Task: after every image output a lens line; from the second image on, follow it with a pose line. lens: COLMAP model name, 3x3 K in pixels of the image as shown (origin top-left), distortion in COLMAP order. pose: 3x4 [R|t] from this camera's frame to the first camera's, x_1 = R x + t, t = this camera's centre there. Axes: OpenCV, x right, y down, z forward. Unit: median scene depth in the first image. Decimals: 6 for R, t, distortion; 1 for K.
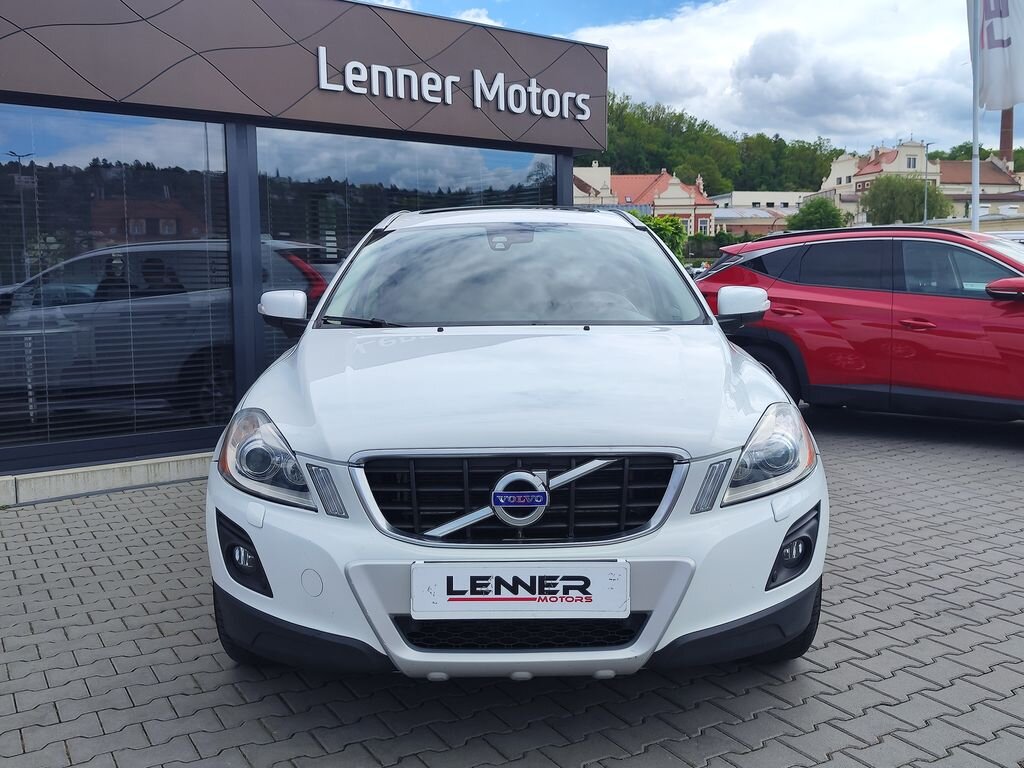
lens RADIAL K [[997.3, 0, 512.0], [0, 997.3, 384.0], [0, 0, 1]] dist [0.057836, -0.121648]
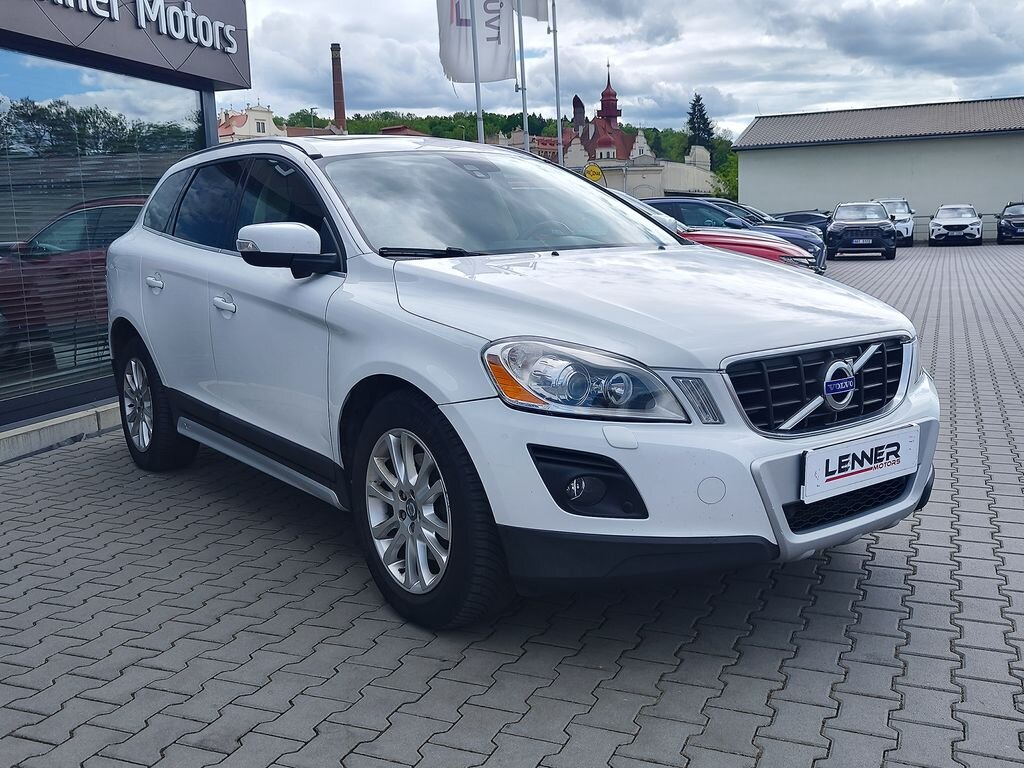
lens RADIAL K [[997.3, 0, 512.0], [0, 997.3, 384.0], [0, 0, 1]] dist [0.057836, -0.121648]
pose [[0.794510, -0.106816, 0.597783, -0.941463], [0.085981, 0.994278, 0.063388, 0.010092], [-0.601134, 0.001036, 0.799148, 0.314257]]
